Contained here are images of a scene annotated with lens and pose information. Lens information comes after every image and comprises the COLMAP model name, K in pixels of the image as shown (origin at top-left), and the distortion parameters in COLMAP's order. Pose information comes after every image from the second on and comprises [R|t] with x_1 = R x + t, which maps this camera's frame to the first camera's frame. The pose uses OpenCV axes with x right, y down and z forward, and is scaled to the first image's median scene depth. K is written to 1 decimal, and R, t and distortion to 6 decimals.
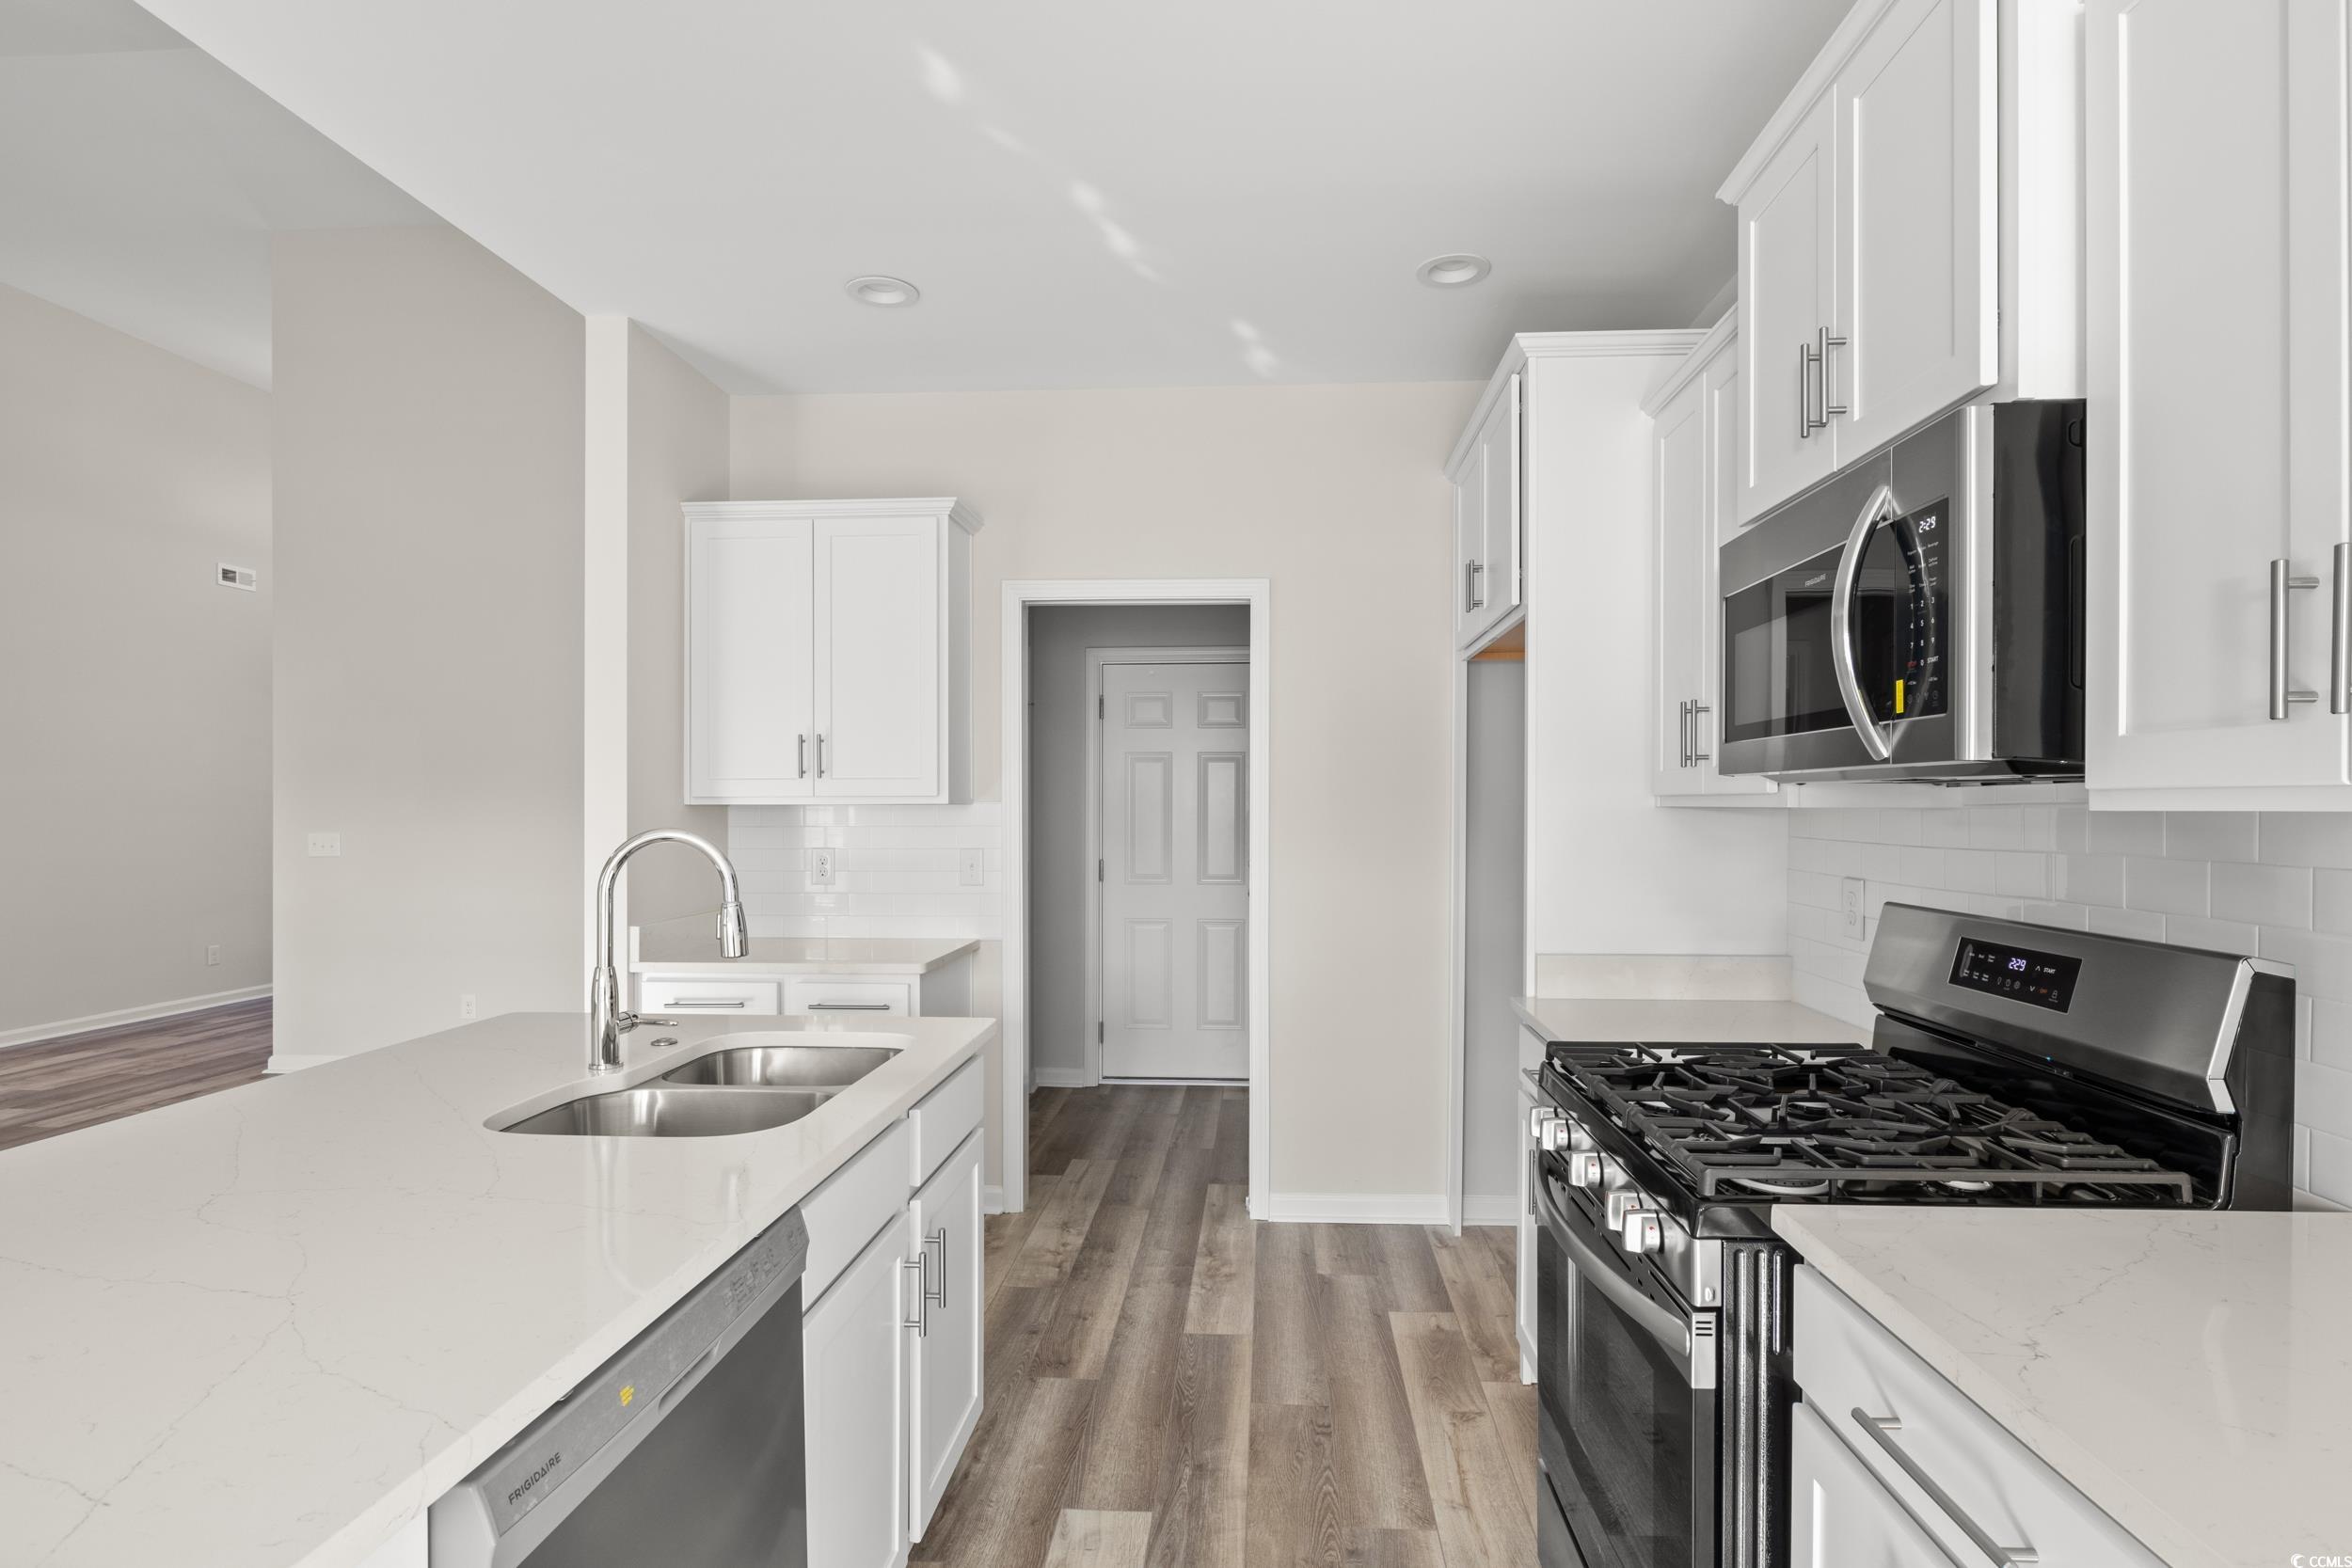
lens RADIAL K [[1176.1, 0, 1196.8], [0, 1176.1, 805.2], [0, 0, 1]] dist [-0.009127, 0.000863]
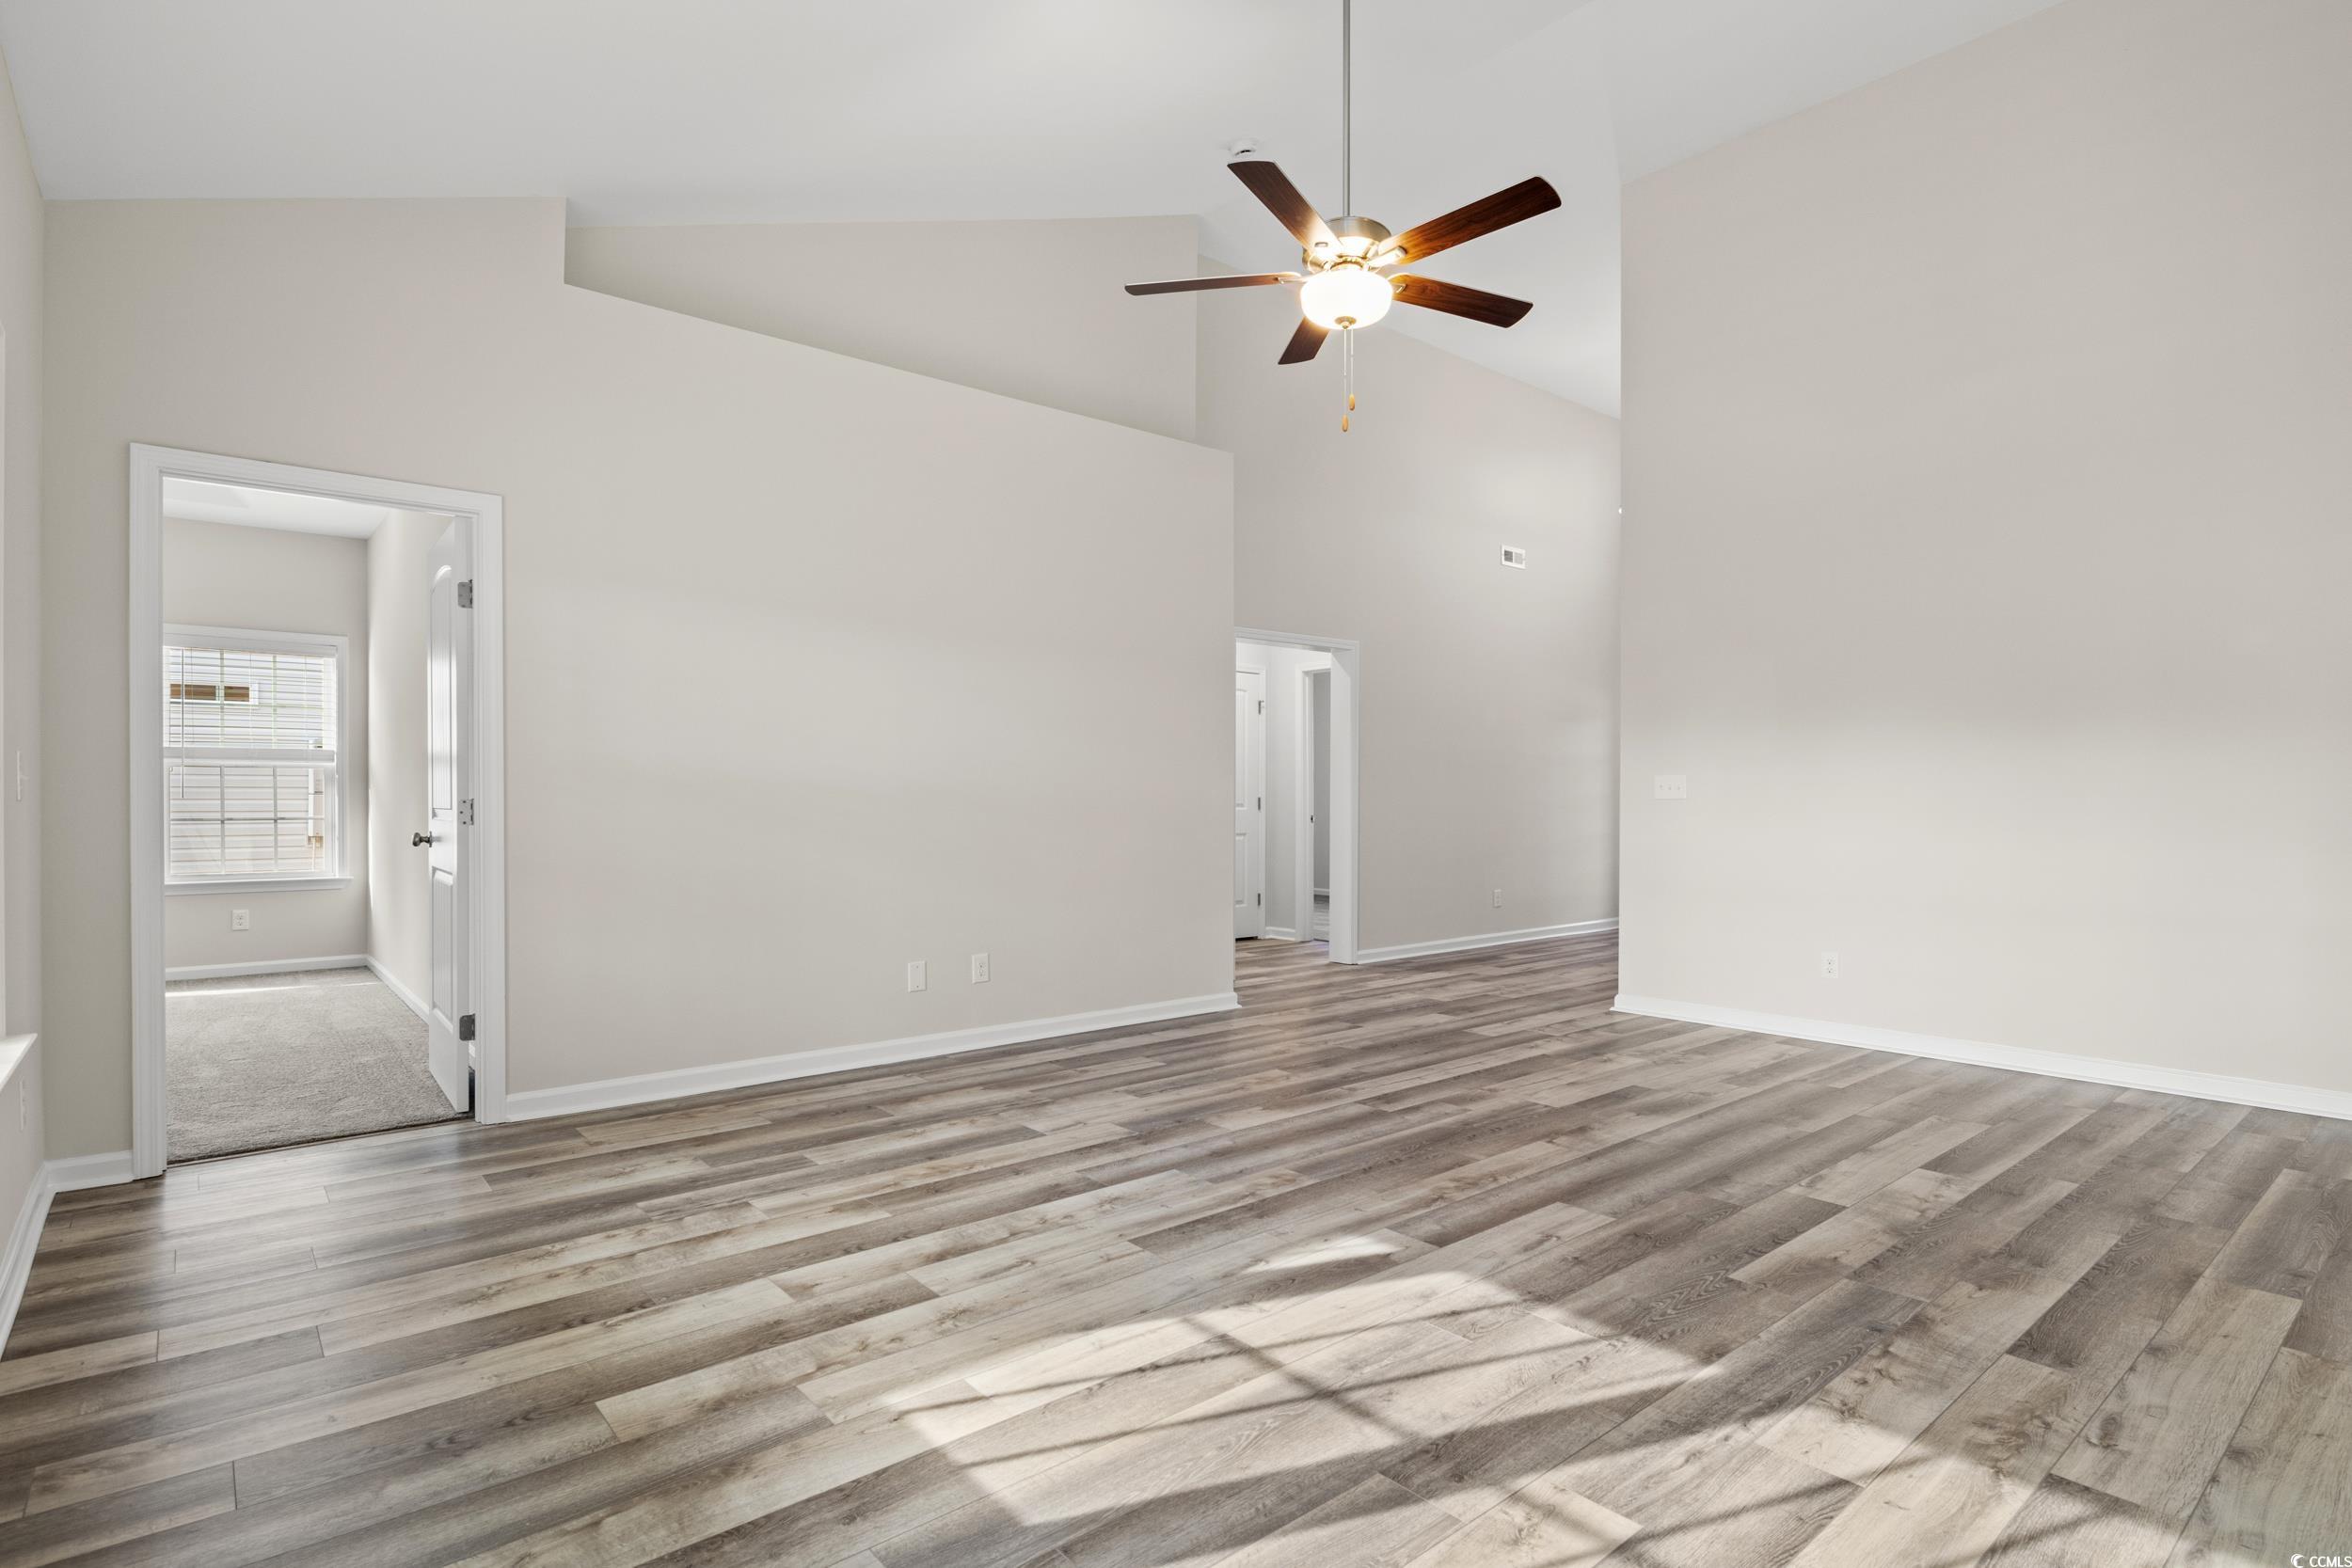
lens RADIAL K [[1176.1, 0, 1226.7], [0, 1176.1, 795.6], [0, 0, 1]] dist [-0.009127, 0.000863]
pose [[0.703200, 0.003916, -0.710981, -0.891719], [-0.003948, 0.999991, 0.001603, 0.130407], [0.710981, 0.001679, 0.703209, 0.080420]]
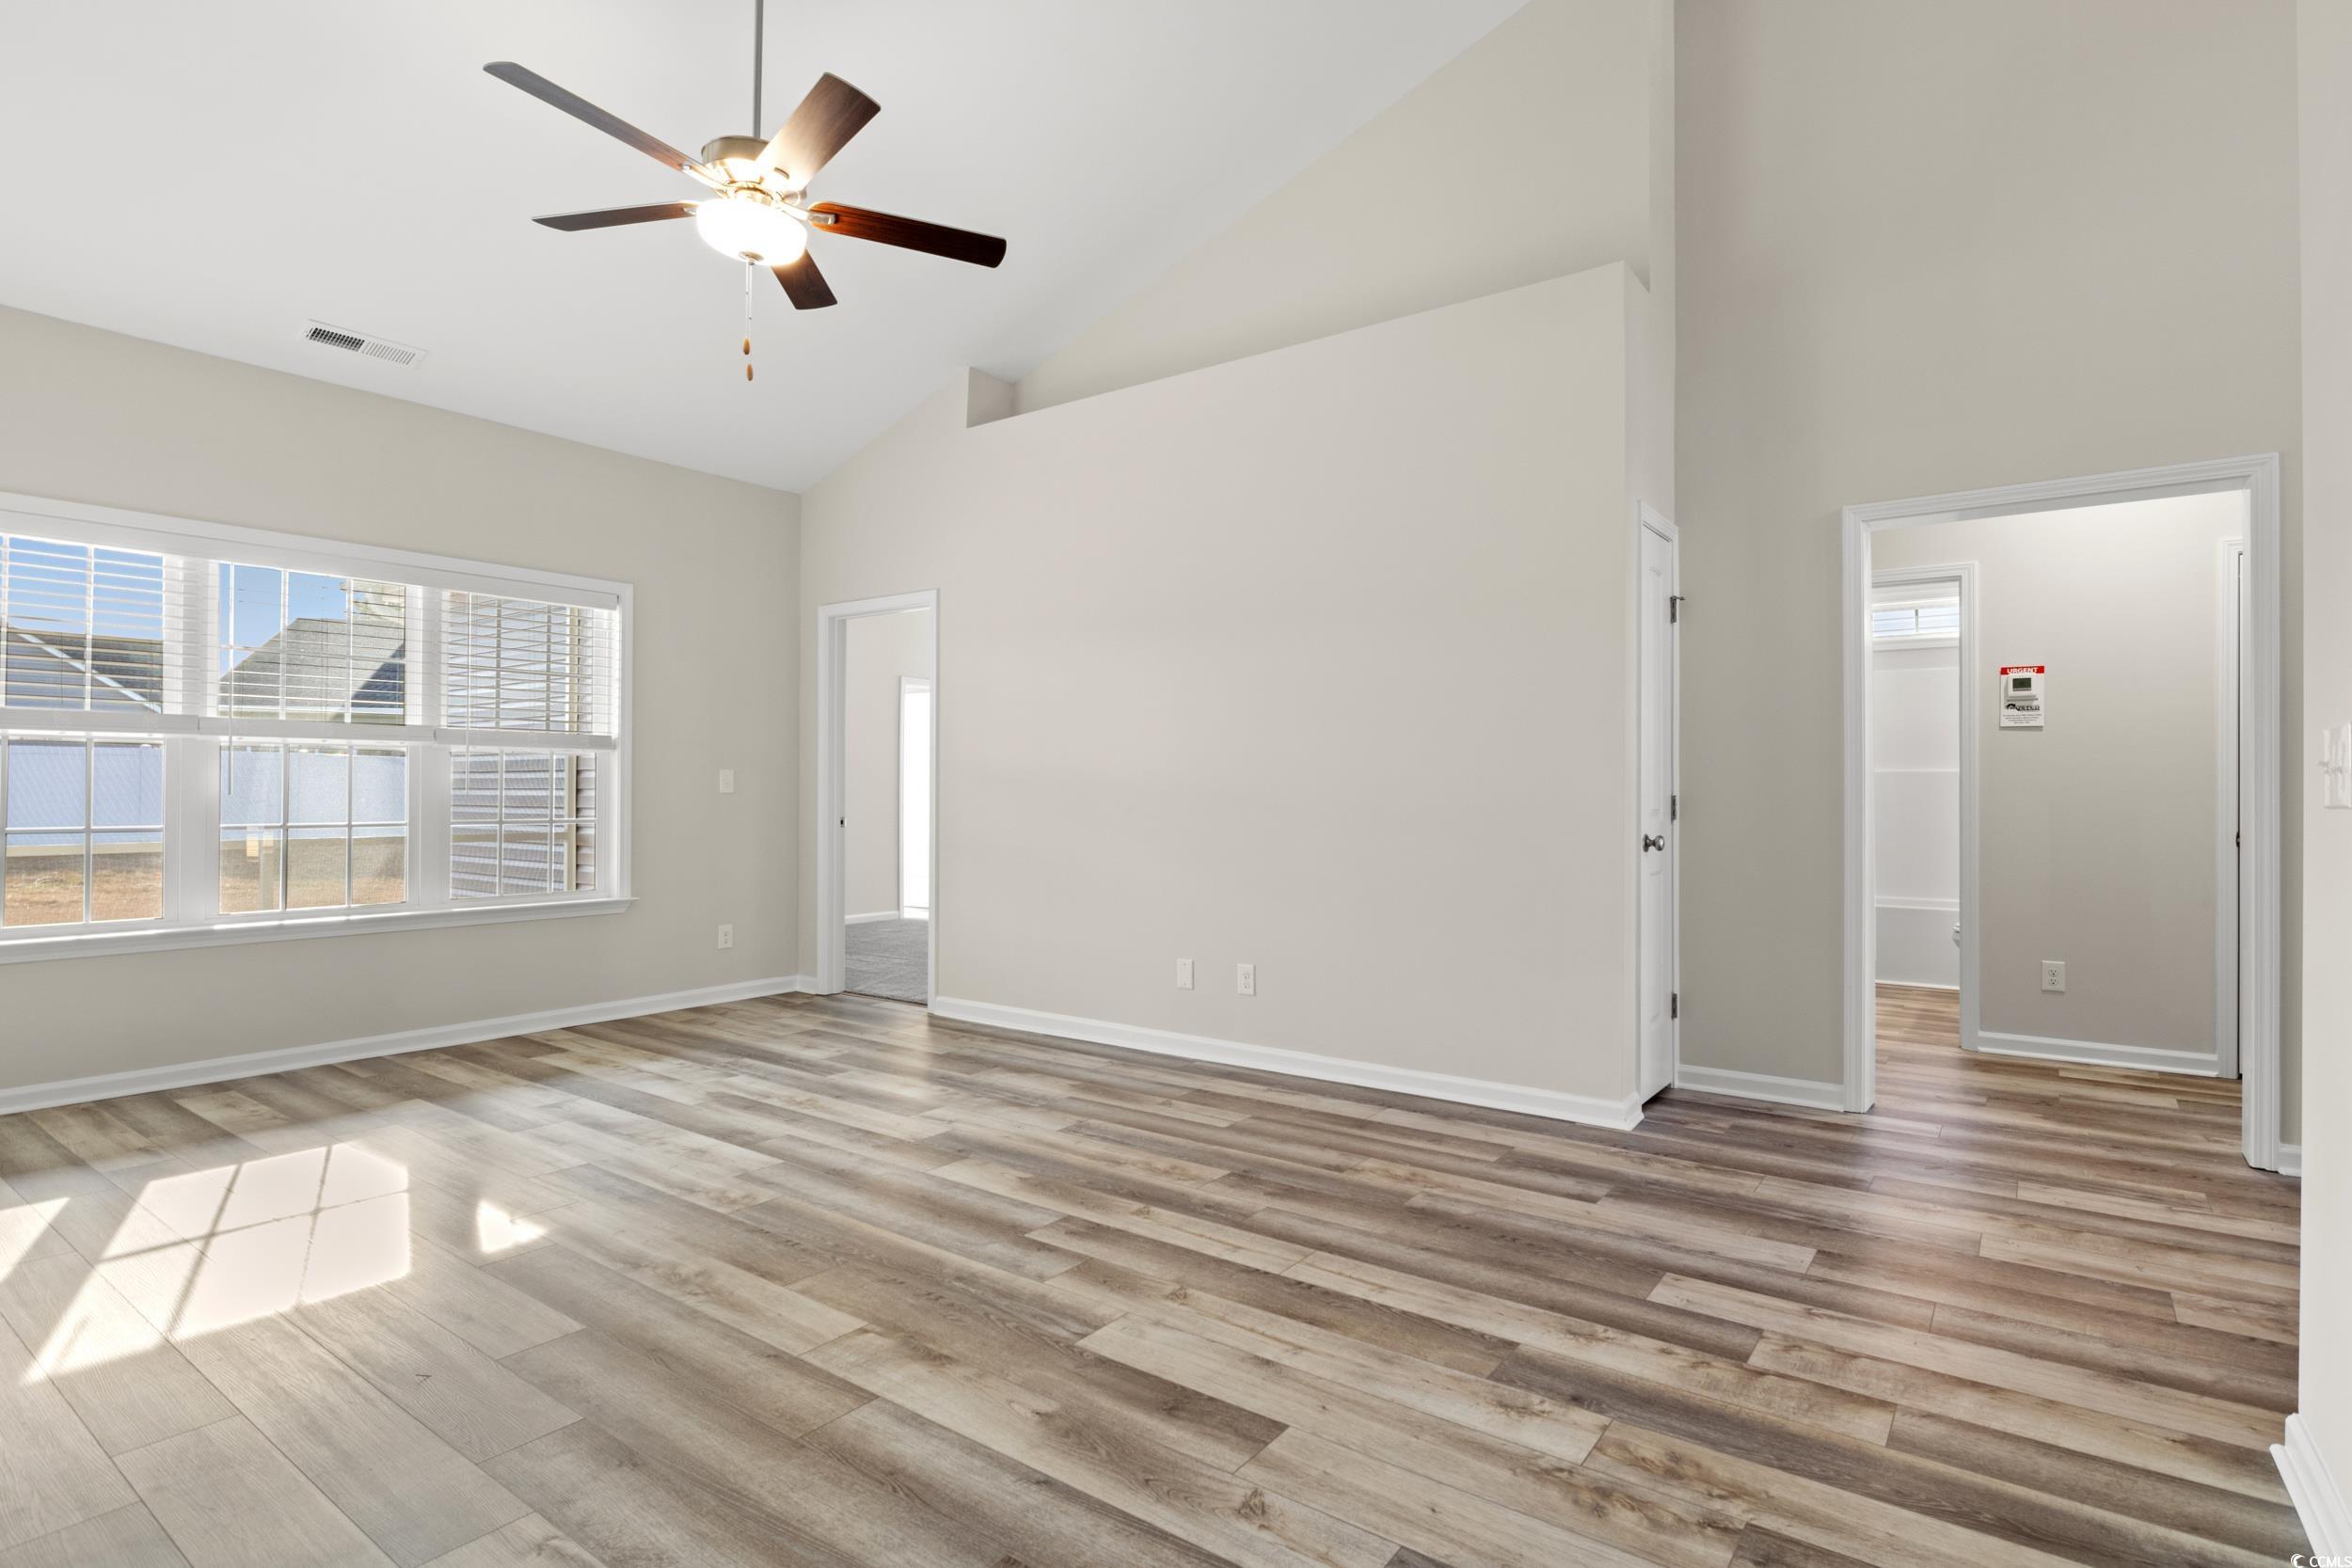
lens RADIAL K [[1176.1, 0, 1180.7], [0, 1176.1, 785.0], [0, 0, 1]] dist [-0.009127, 0.000863]
pose [[-0.543969, -0.003572, -0.839097, -1.023320], [-0.000850, 0.999993, -0.003705, 0.130061], [0.839105, -0.001302, -0.543969, 2.603134]]
